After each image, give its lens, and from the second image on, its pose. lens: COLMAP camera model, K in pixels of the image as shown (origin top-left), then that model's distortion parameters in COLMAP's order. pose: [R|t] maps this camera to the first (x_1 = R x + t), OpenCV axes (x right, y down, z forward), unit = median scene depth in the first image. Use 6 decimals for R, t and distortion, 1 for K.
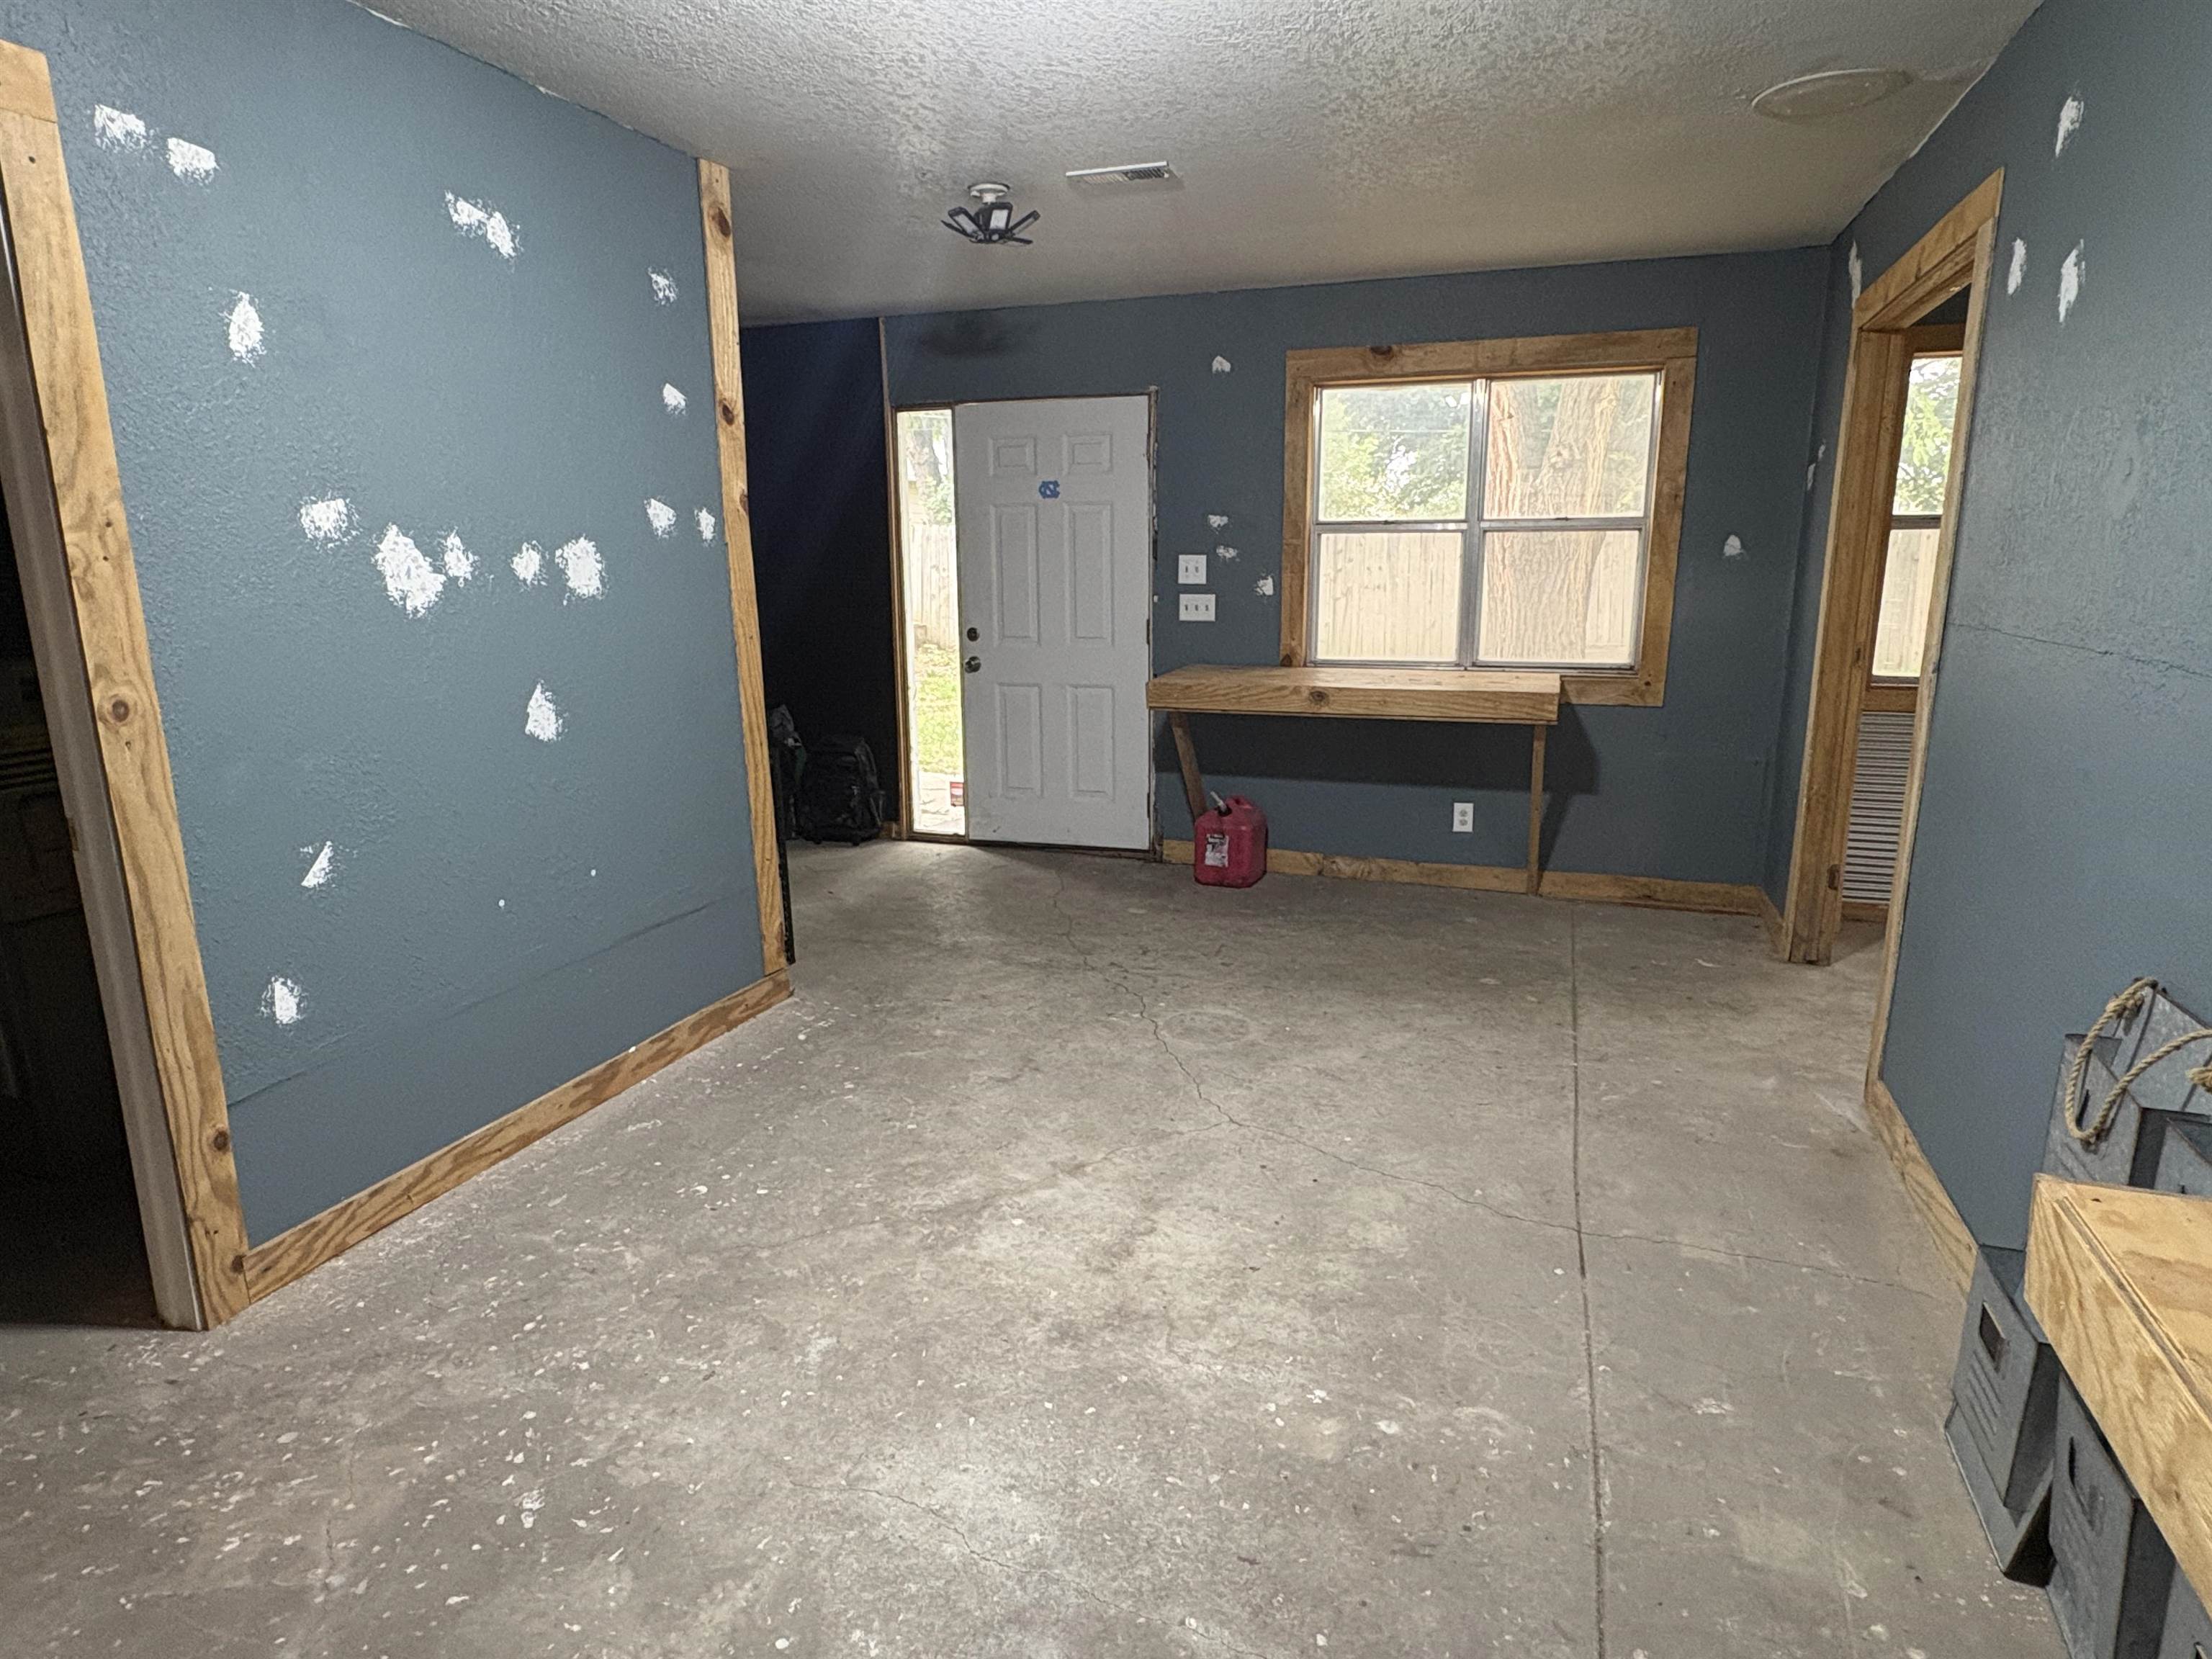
lens RADIAL K [[1263.5, 0, 1101.1], [0, 1263.5, 825.4], [0, 0, 1]] dist [-0.003334, 0.004742]
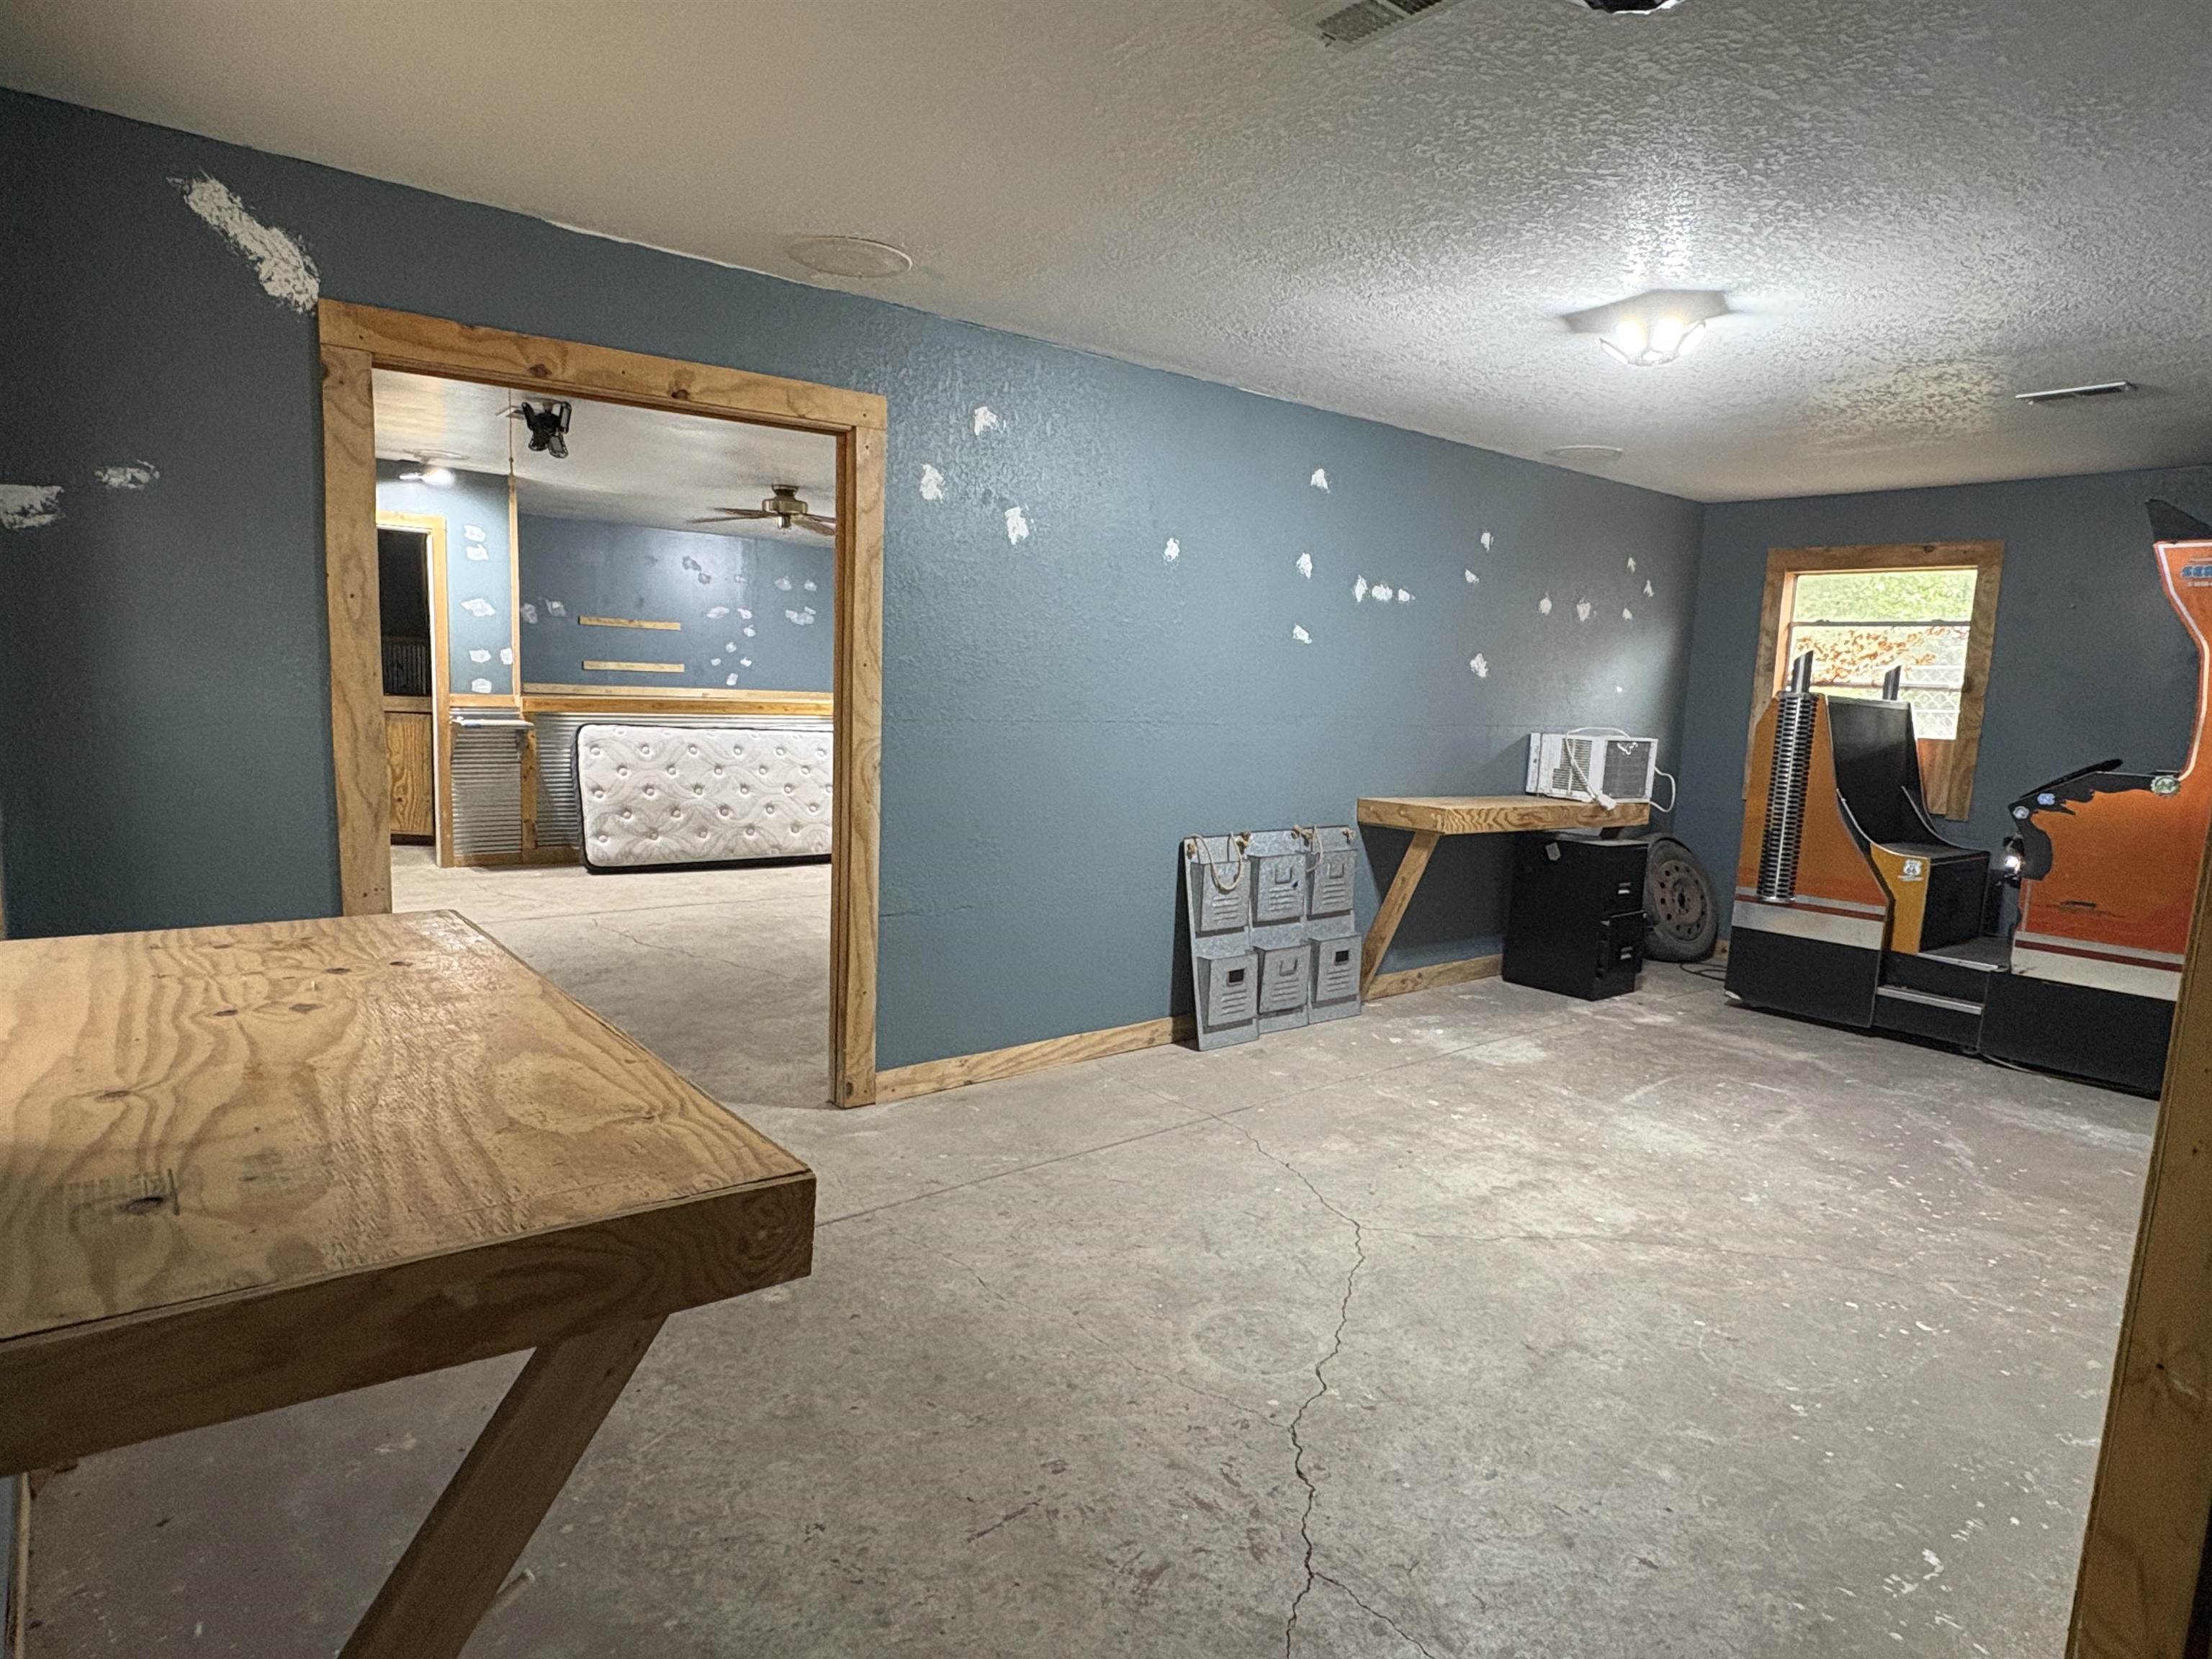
lens RADIAL K [[1263.5, 0, 1101.1], [0, 1263.5, 825.4], [0, 0, 1]] dist [-0.003334, 0.004742]
pose [[-0.852727, -0.087588, 0.514961, -0.237337], [0.079027, 0.952862, 0.292931, -0.431355], [-0.516344, 0.290486, -0.805609, 2.004186]]
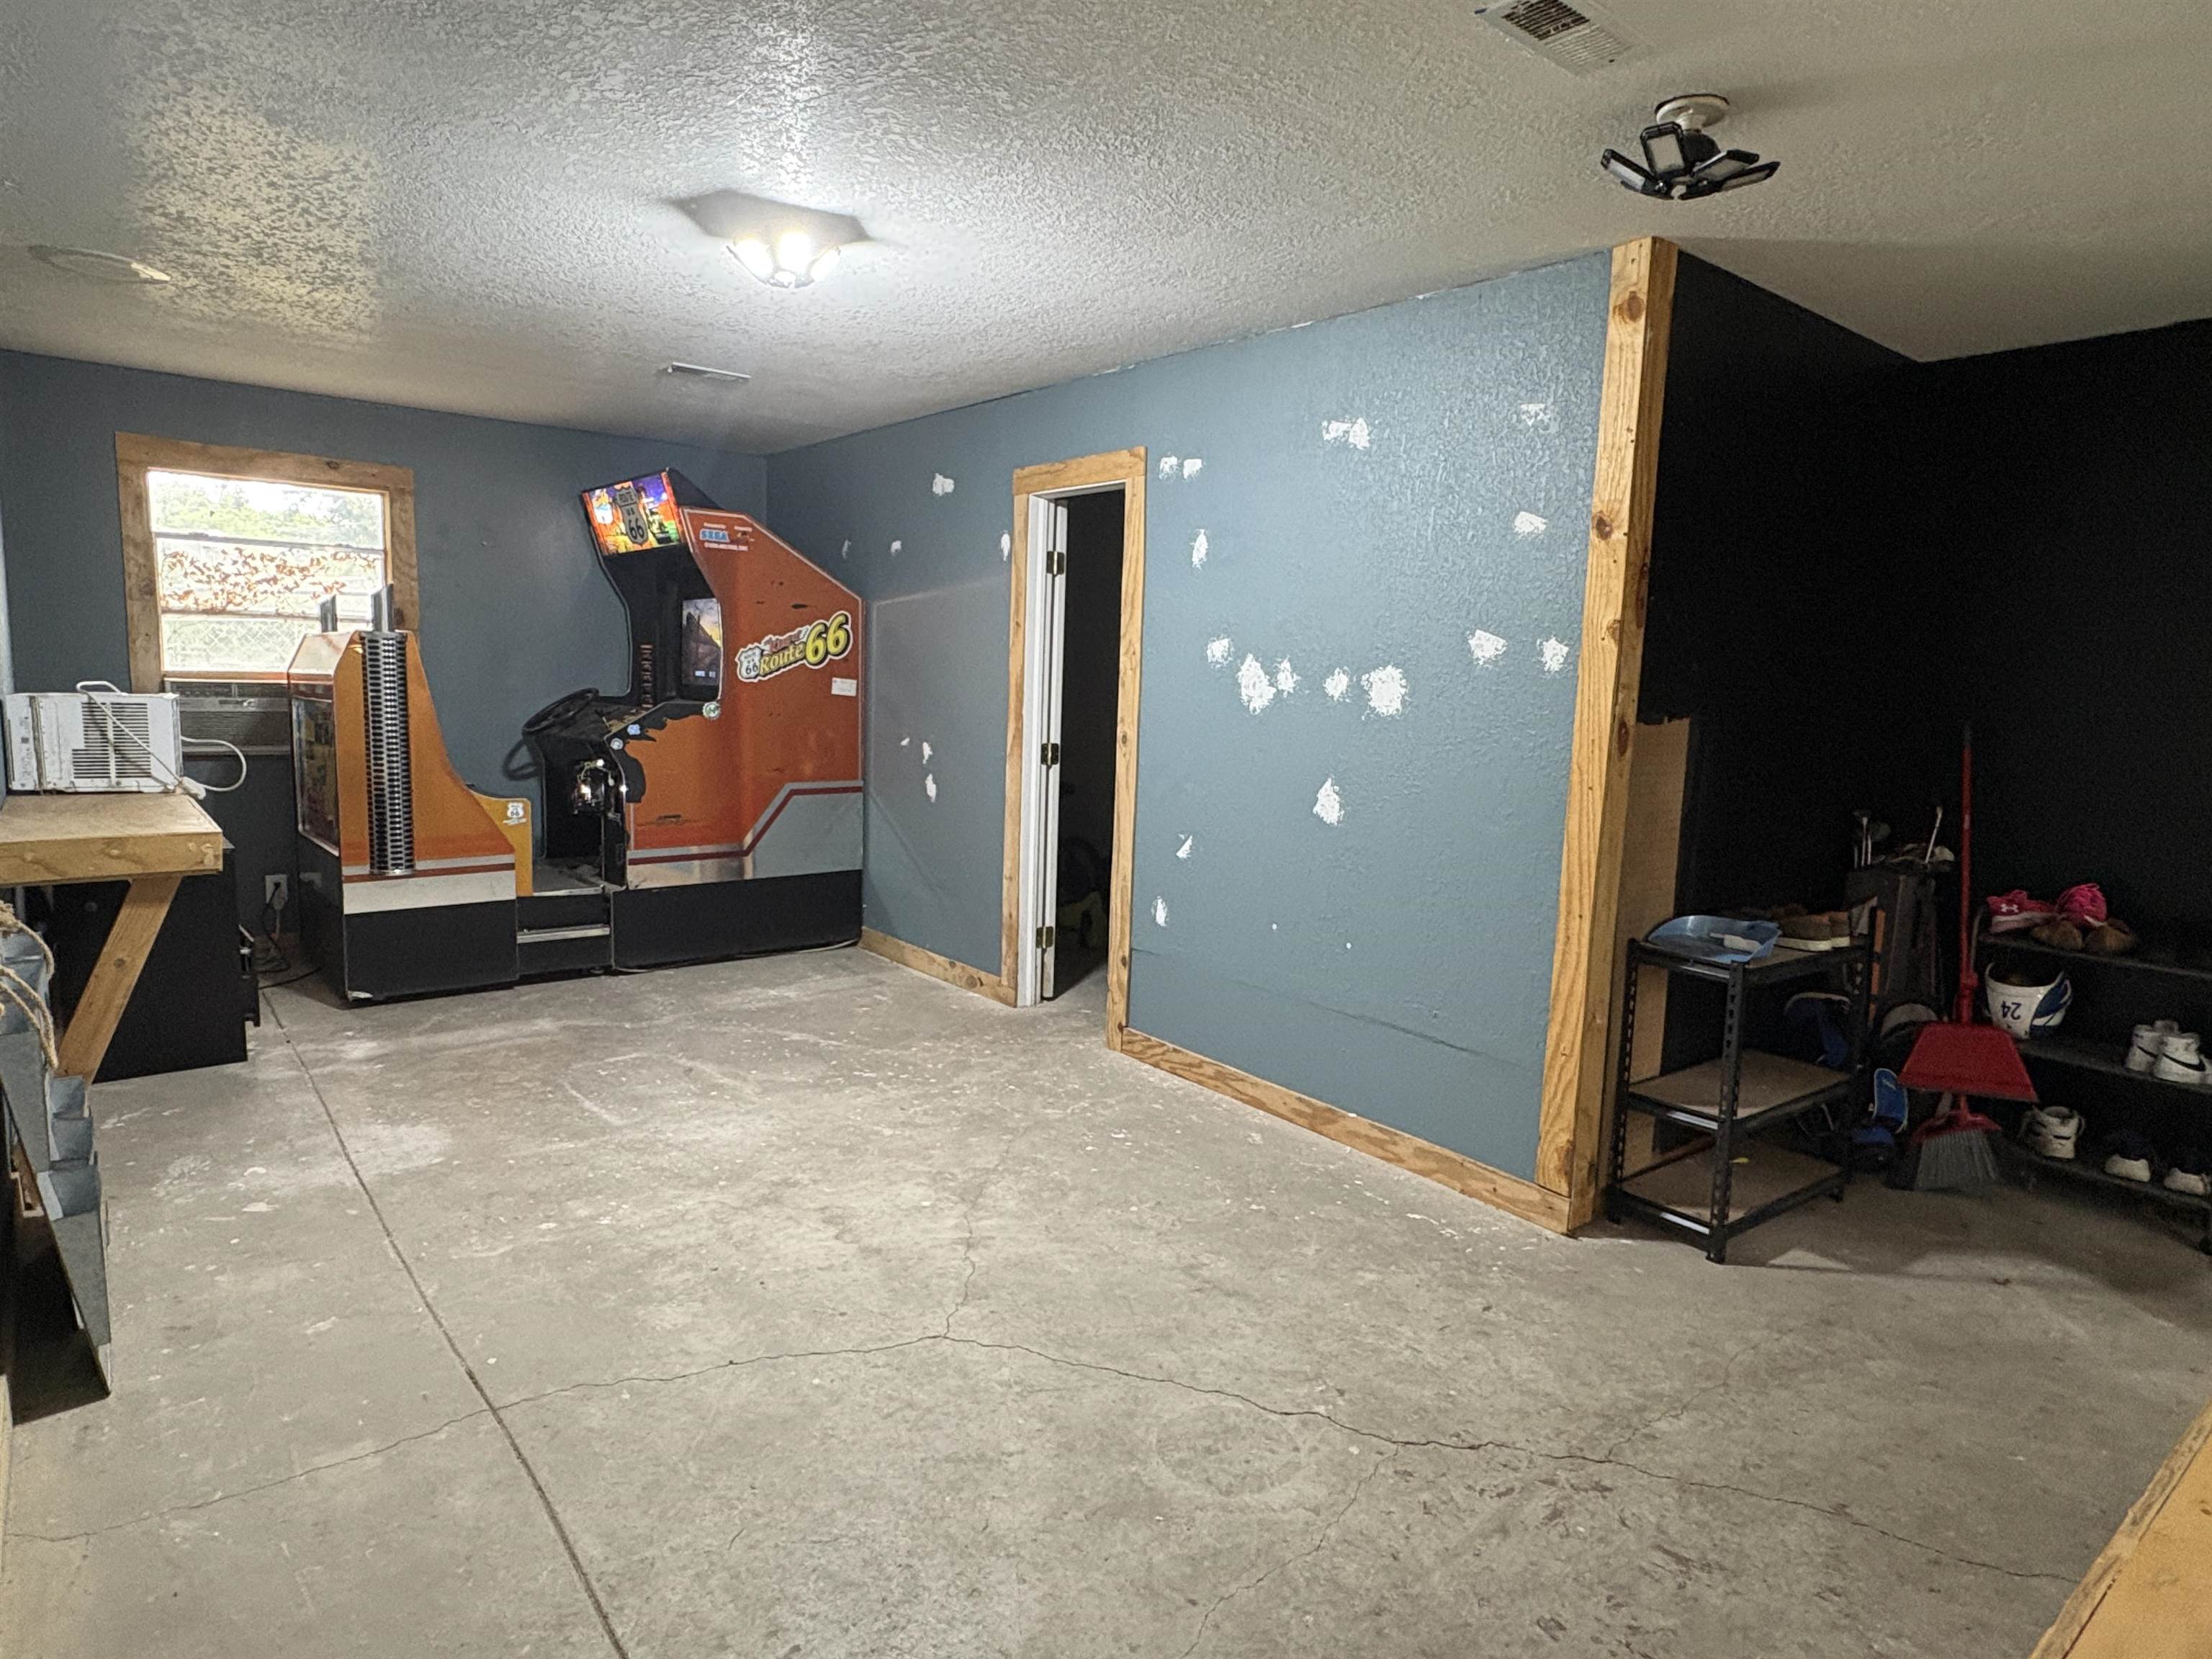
lens RADIAL K [[1263.5, 0, 1101.1], [0, 1263.5, 825.4], [0, 0, 1]] dist [-0.003334, 0.004742]
pose [[-0.520949, 0.096464, -0.848119, 0.791030], [-0.214466, 0.946929, 0.239436, -0.337630], [0.826206, 0.306626, -0.472614, 1.498584]]
